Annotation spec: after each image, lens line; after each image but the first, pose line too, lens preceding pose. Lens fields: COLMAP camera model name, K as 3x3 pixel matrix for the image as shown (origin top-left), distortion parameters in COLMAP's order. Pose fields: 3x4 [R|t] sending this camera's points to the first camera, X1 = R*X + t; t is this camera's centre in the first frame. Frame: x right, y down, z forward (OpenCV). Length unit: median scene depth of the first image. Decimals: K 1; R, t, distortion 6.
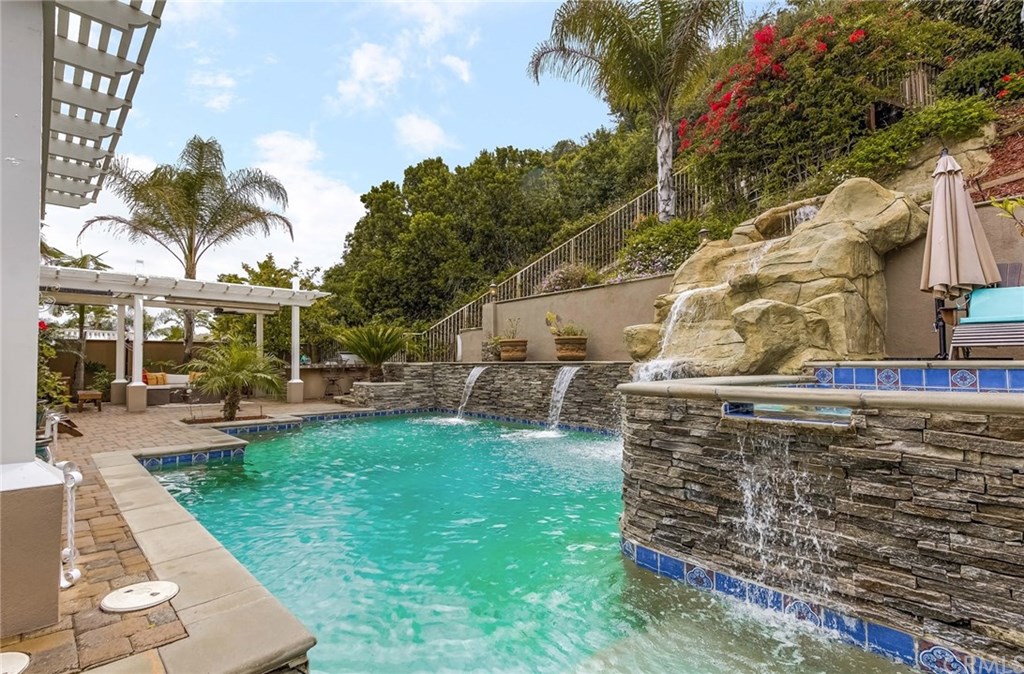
lens RADIAL K [[447.8, 0, 510.1], [0, 447.8, 346.1], [0, 0, 1]] dist [0.001846, -0.000328]
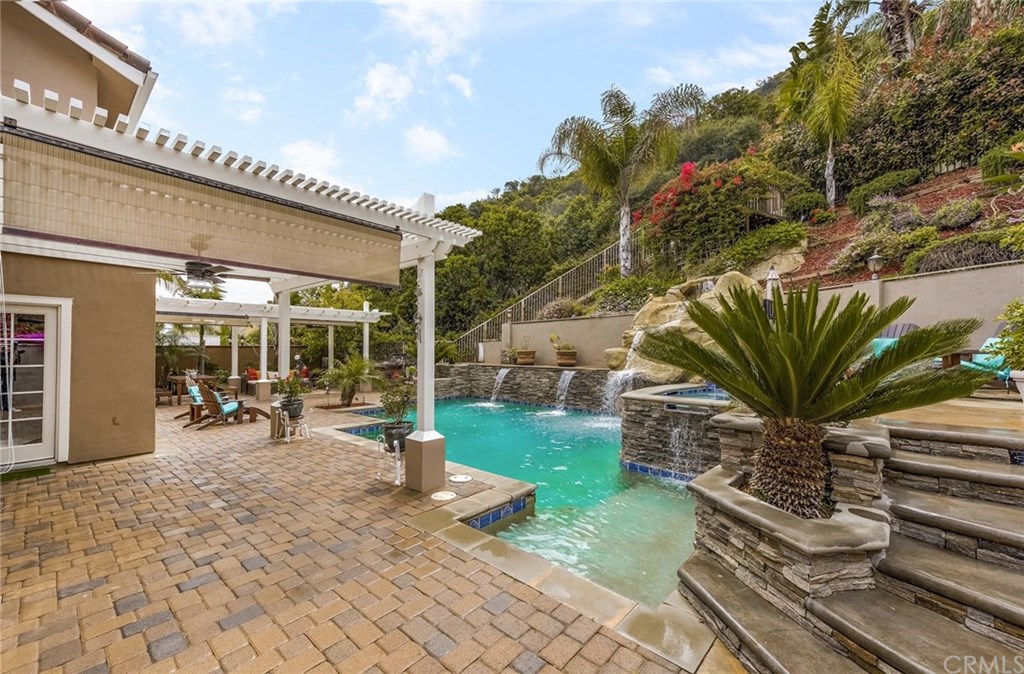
lens RADIAL K [[412.3, 0, 512.7], [0, 412.3, 335.9], [0, 0, 1]] dist [0.001052, 0.000054]
pose [[0.993383, 0.009958, 0.114416, -0.212366], [-0.012240, 0.999740, 0.019256, -0.095836], [-0.114194, -0.020529, 0.993246, -0.395605]]
